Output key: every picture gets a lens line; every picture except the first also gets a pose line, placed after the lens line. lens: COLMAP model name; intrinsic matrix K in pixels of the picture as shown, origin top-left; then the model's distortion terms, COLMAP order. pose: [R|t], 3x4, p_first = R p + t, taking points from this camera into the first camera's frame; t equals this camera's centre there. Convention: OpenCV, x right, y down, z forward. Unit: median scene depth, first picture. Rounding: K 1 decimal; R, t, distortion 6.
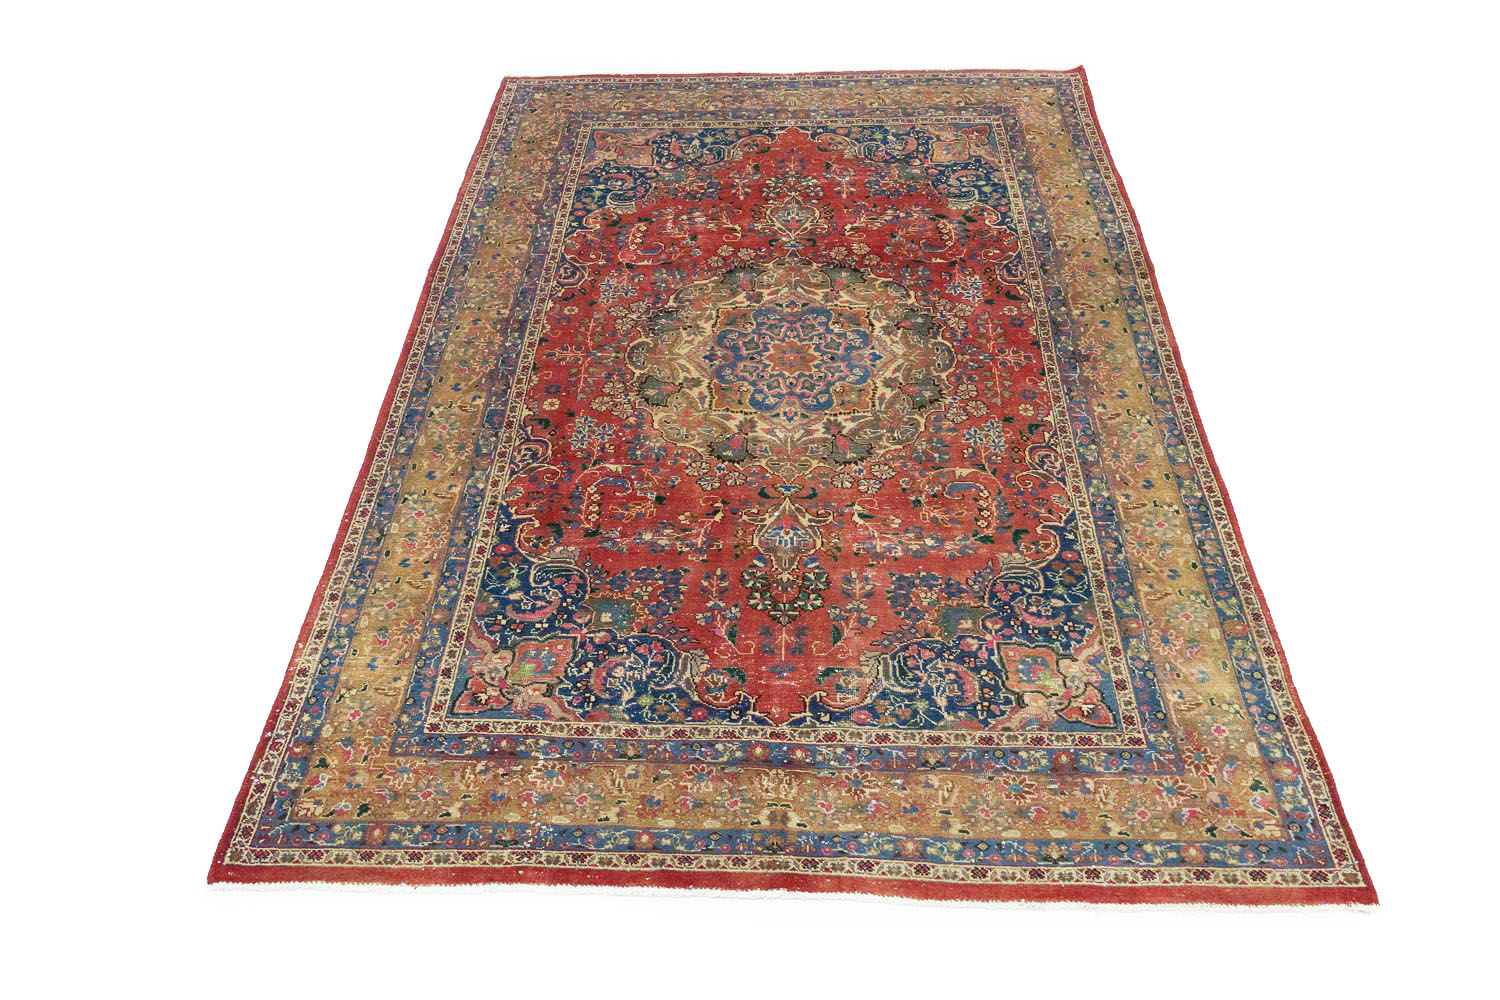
lens RADIAL K [[1241.1, 0, 740.5], [0, 1241.1, 496.8], [0, 0, 1]] dist [0.002248, -0.003305]
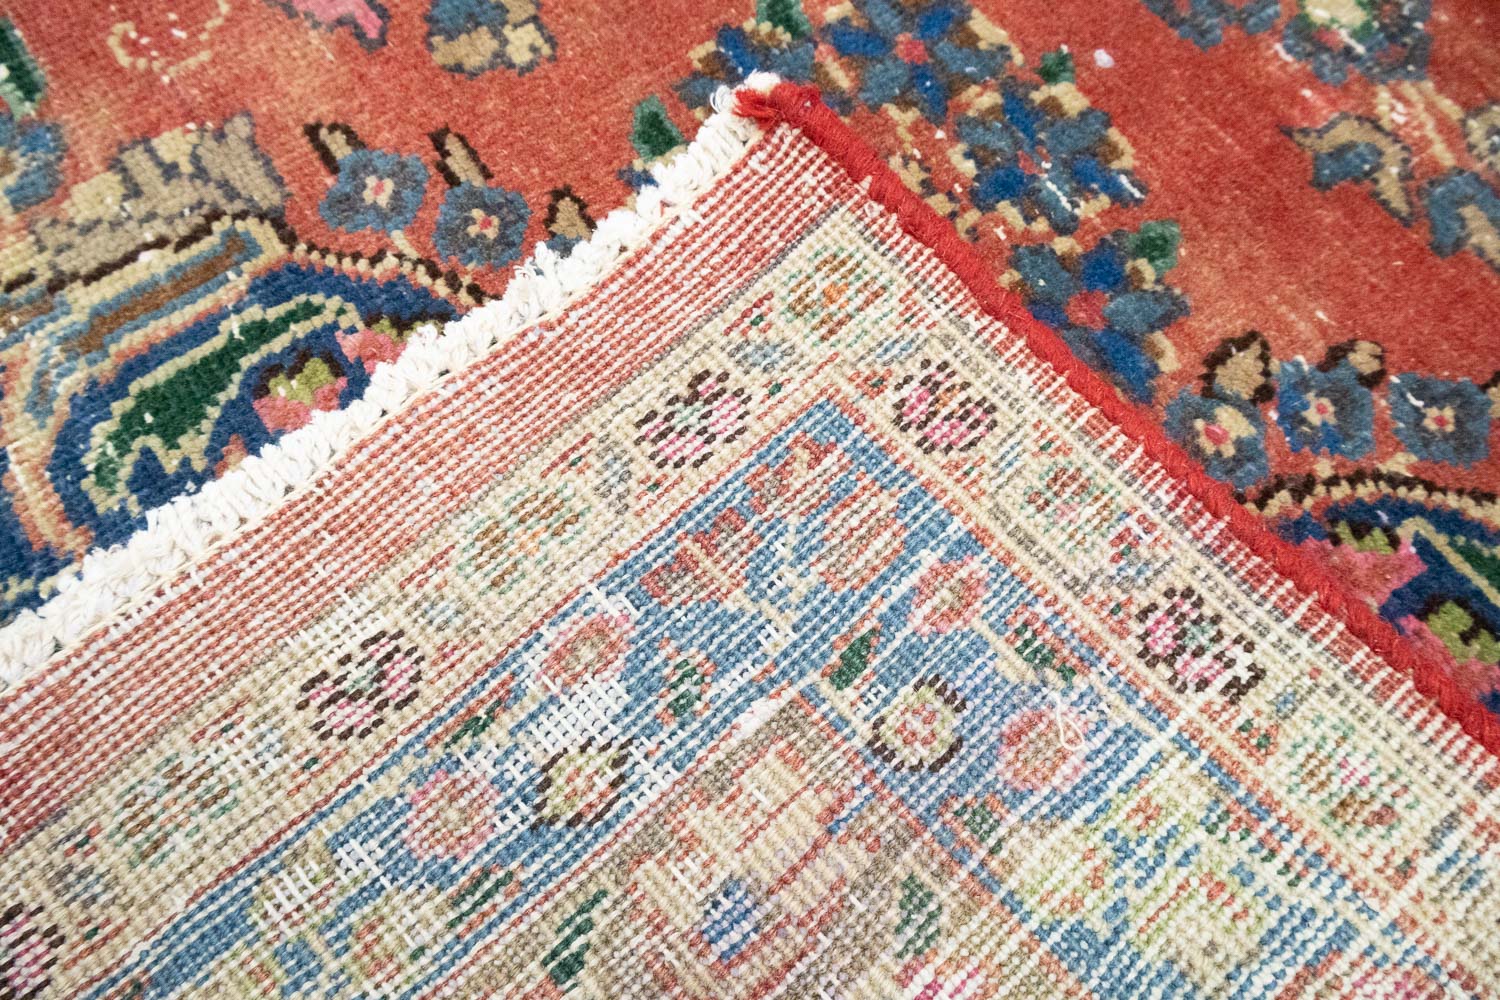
lens RADIAL K [[1241.1, 0, 757.5], [0, 1241.1, 501.9], [0, 0, 1]] dist [0.002248, -0.003305]
pose [[0.602277, 0.746805, -0.282036, 0.178580], [-0.584086, 0.653082, 0.482004, 0.039983], [0.544156, -0.125567, 0.829535, 0.766980]]
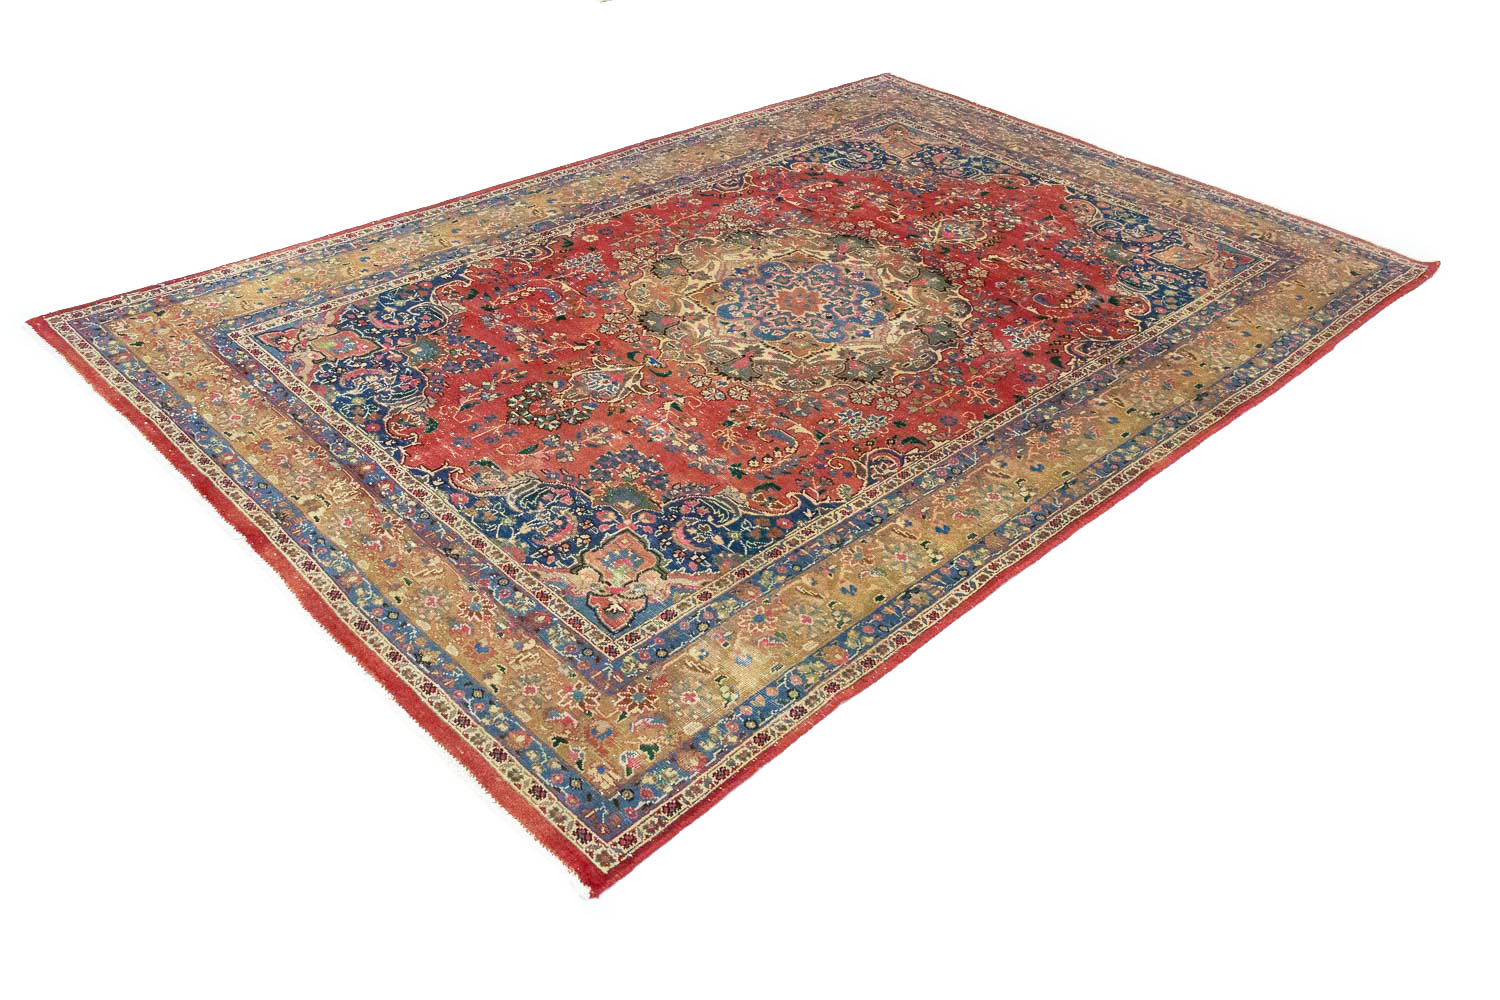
lens RADIAL K [[1241.1, 0, 737.9], [0, 1241.1, 496.5], [0, 0, 1]] dist [0.002248, -0.003305]
pose [[0.717505, 0.466254, -0.517487, 0.624115], [-0.541611, 0.840605, 0.006429, 0.039345], [0.438000, 0.275664, 0.855667, 0.198922]]
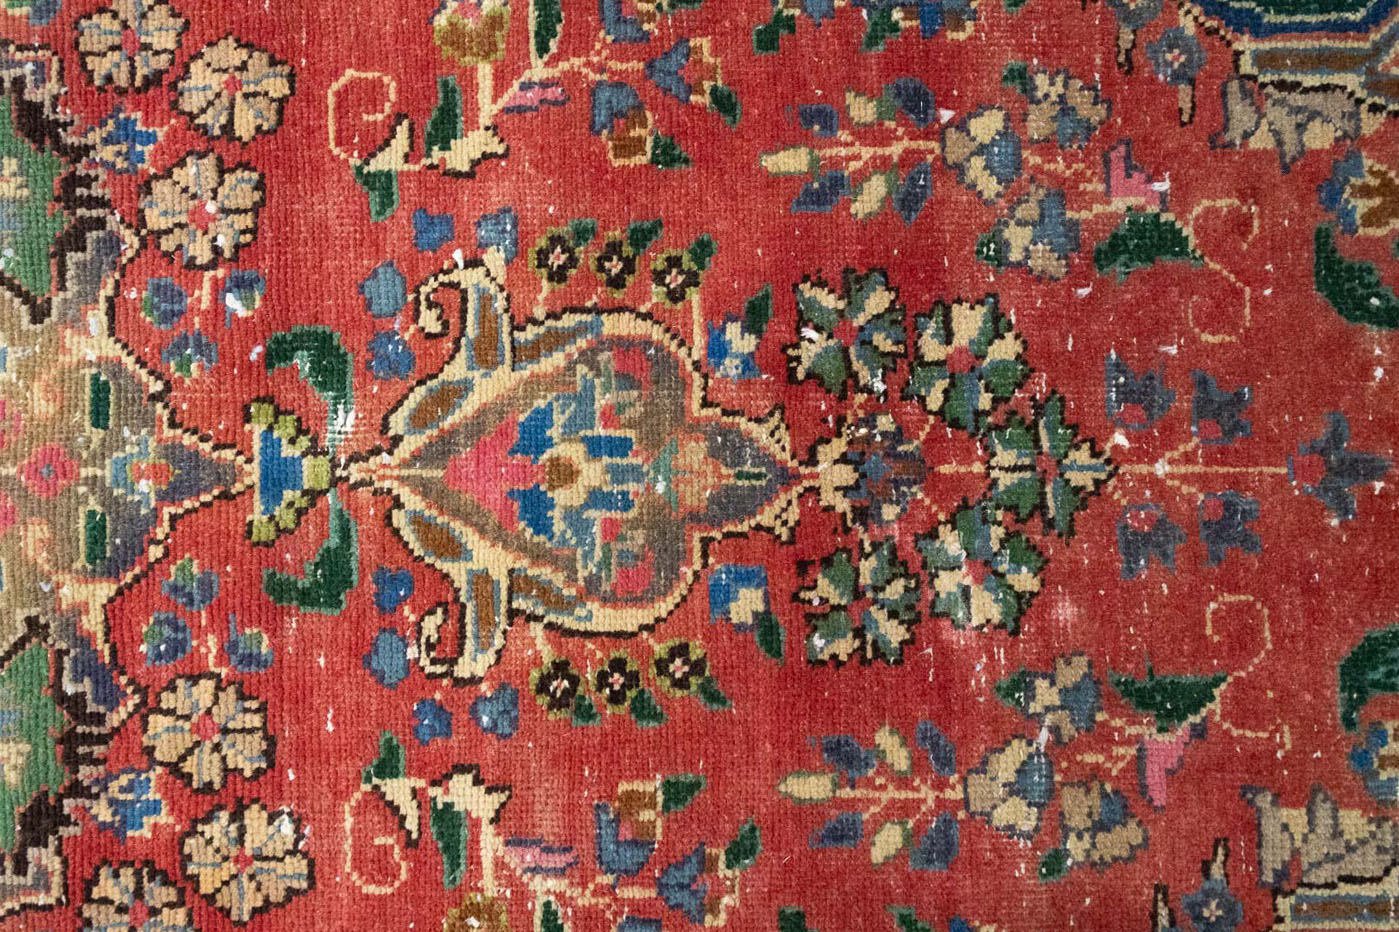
lens RADIAL K [[1157.5, 0, 698.0], [0, 1157.5, 465.1], [0, 0, 1]] dist [0.002248, -0.003305]
pose [[0.026416, 0.999645, -0.003408, 0.051568], [-0.689367, 0.020686, 0.724117, -0.427720], [0.723930, -0.016779, 0.689669, 1.102888]]
